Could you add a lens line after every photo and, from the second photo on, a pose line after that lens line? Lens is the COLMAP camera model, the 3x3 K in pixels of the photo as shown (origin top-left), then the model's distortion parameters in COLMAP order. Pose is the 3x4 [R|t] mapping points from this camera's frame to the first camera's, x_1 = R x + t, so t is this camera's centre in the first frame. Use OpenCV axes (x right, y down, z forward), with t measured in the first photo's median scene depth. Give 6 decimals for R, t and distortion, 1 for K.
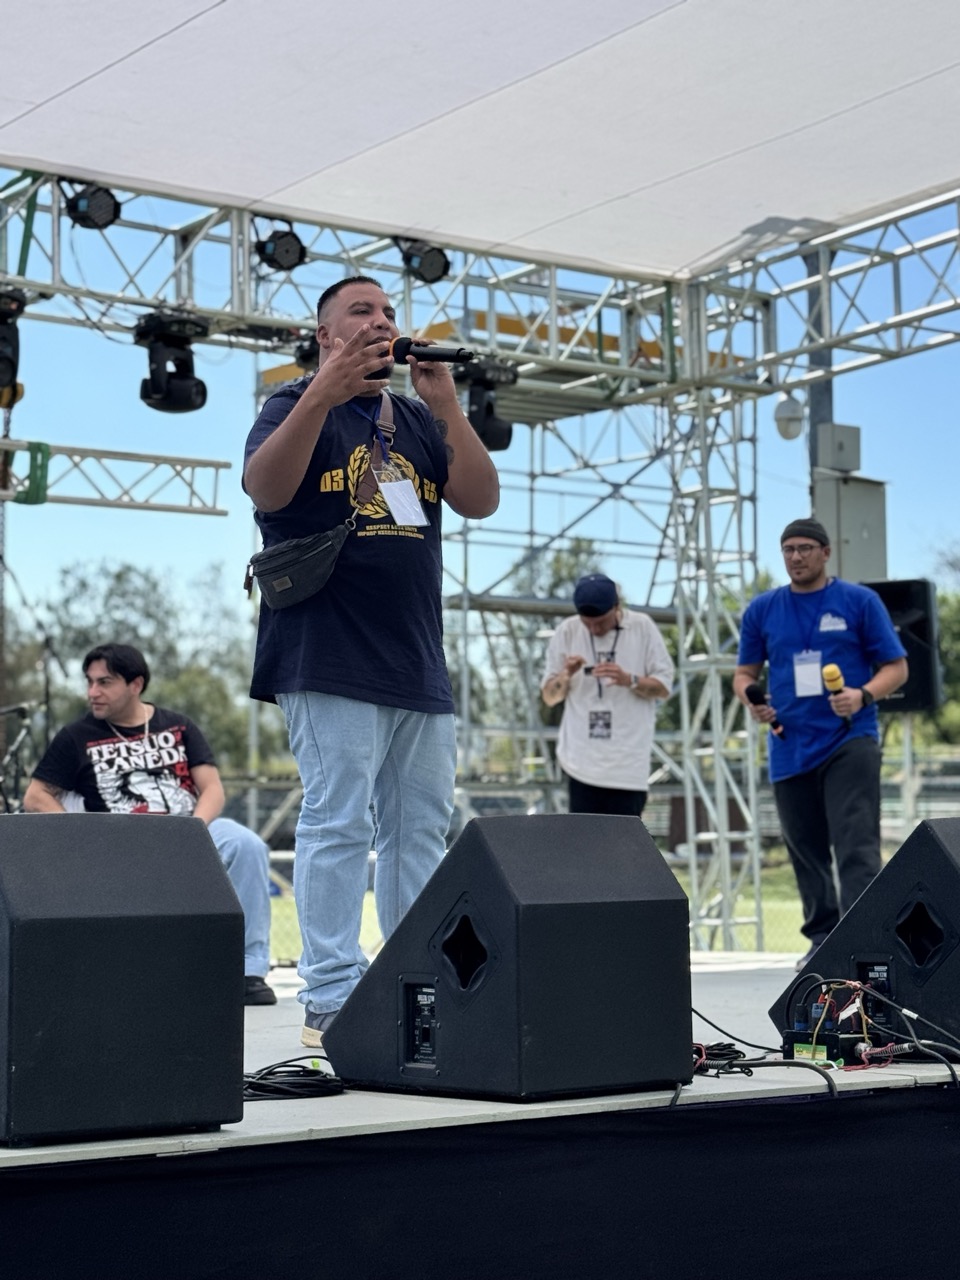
lens RADIAL K [[2504.2, 0, 480.0], [0, 2504.2, 640.0], [0, 0, 1]] dist [0.117358, 0.248813]
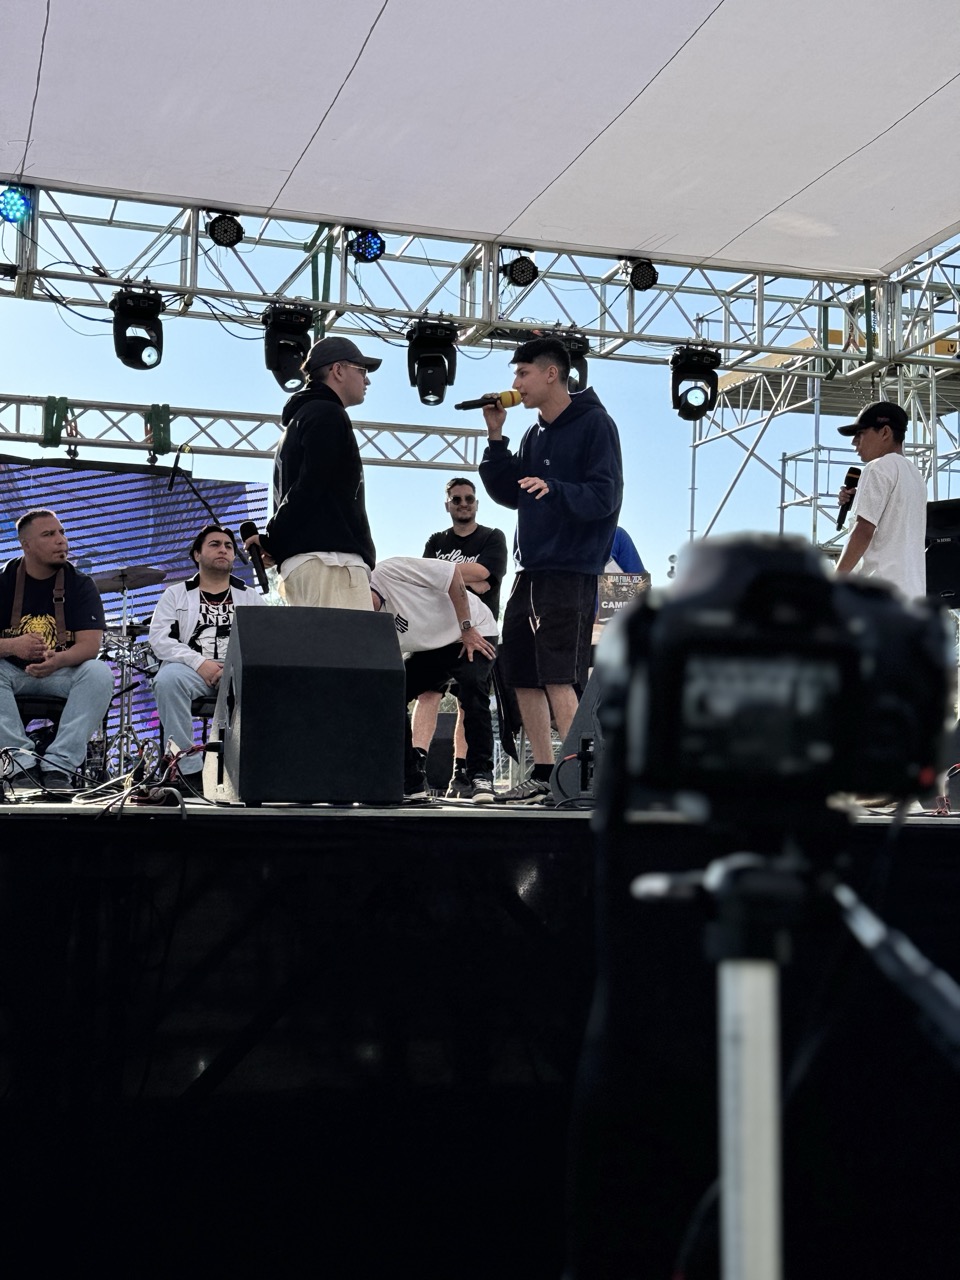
lens RADIAL K [[1749.8, 0, 475.5], [0, 1749.8, 641.9], [0, 0, 1]] dist [0.156133, -0.087683]
pose [[0.938616, 0.005688, -0.344916, 0.220121], [-0.000662, 0.999892, 0.014688, 0.029126], [0.344962, -0.013558, 0.938519, 0.098892]]
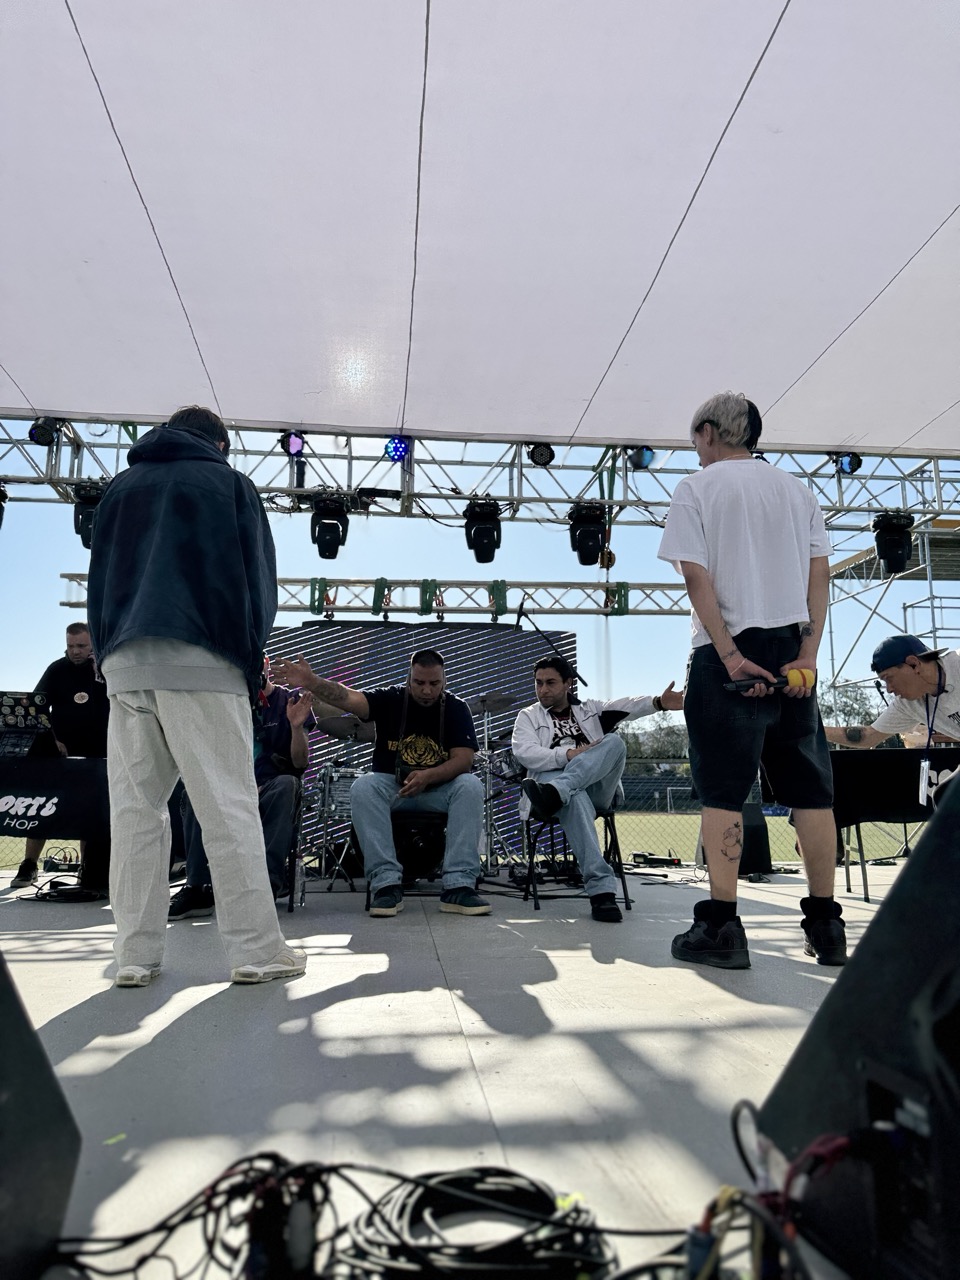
lens RADIAL K [[891.2, 0, 473.3], [0, 891.2, 640.5], [0, 0, 1]] dist [0.178272, -0.356678]
pose [[0.857407, -0.081010, -0.508223, 0.068873], [0.038228, 0.994830, -0.094079, 0.024797], [0.513218, 0.061236, 0.856071, 0.326469]]
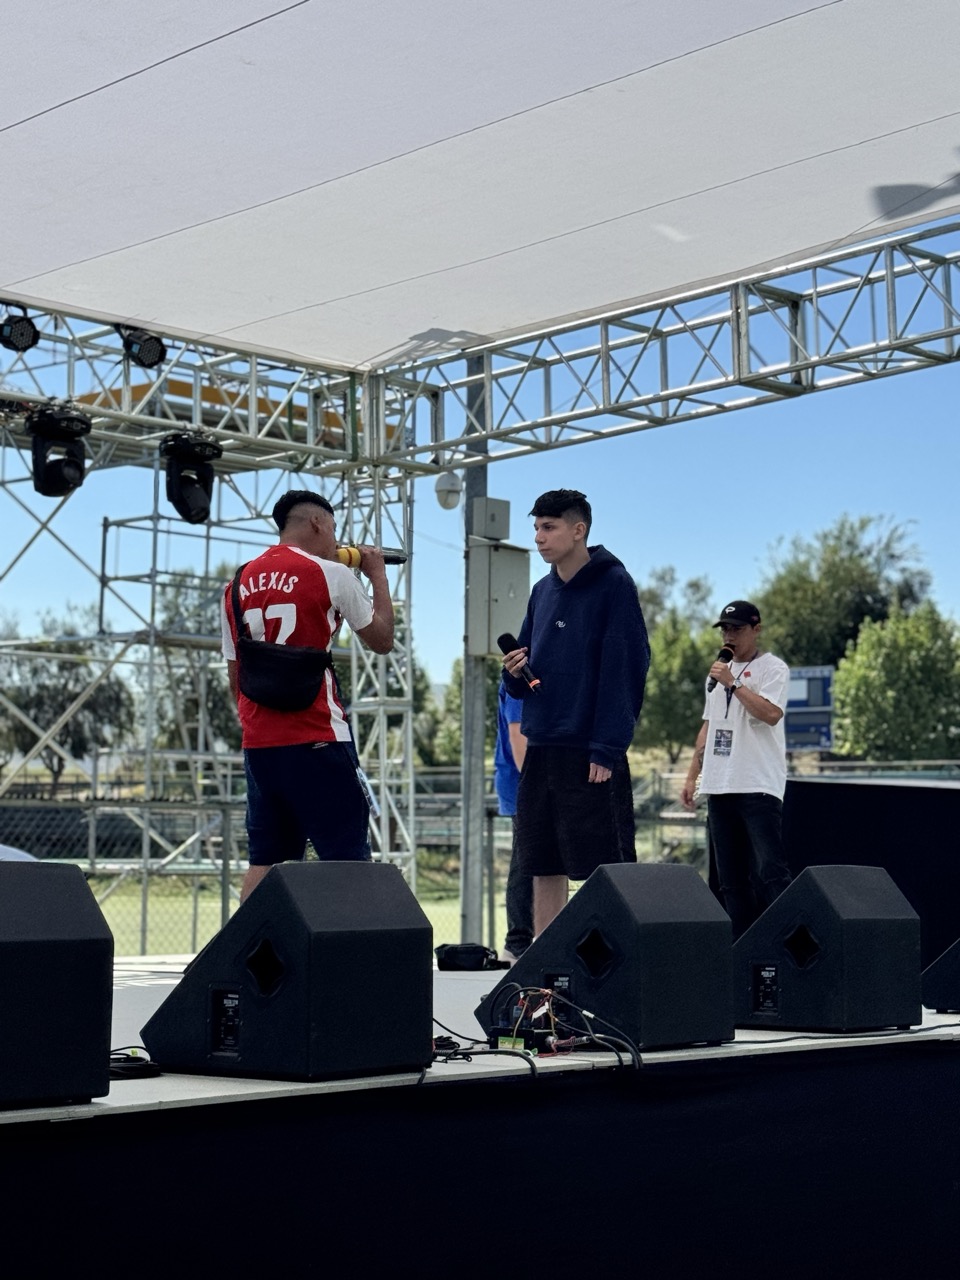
lens RADIAL K [[2336.4, 0, 480.0], [0, 2336.4, 640.0], [0, 0, 1]] dist [0.150130, -0.013900]
pose [[0.988061, 0.030405, 0.151032, -0.028293], [-0.029242, 0.999523, -0.009915, -0.012411], [-0.151261, 0.005380, 0.988479, -0.076099]]
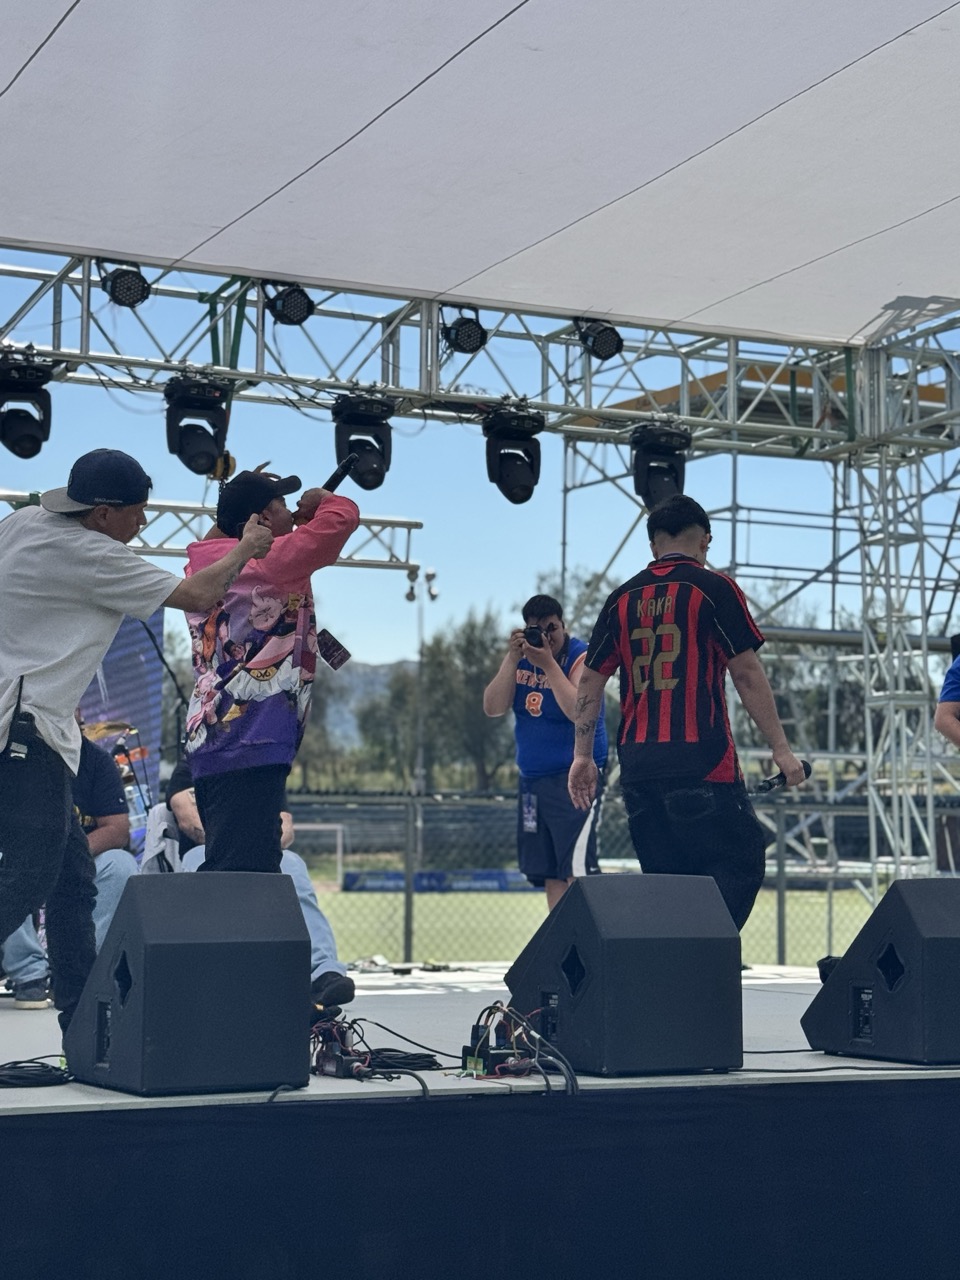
lens RADIAL K [[2414.4, 0, 480.0], [0, 2414.4, 640.0], [0, 0, 1]] dist [0.159647, 0.111529]
pose [[0.980244, 0.003093, -0.197768, 0.140037], [-0.003258, 0.999995, -0.000510, -0.016856], [0.197766, 0.001144, 0.980249, -0.065410]]
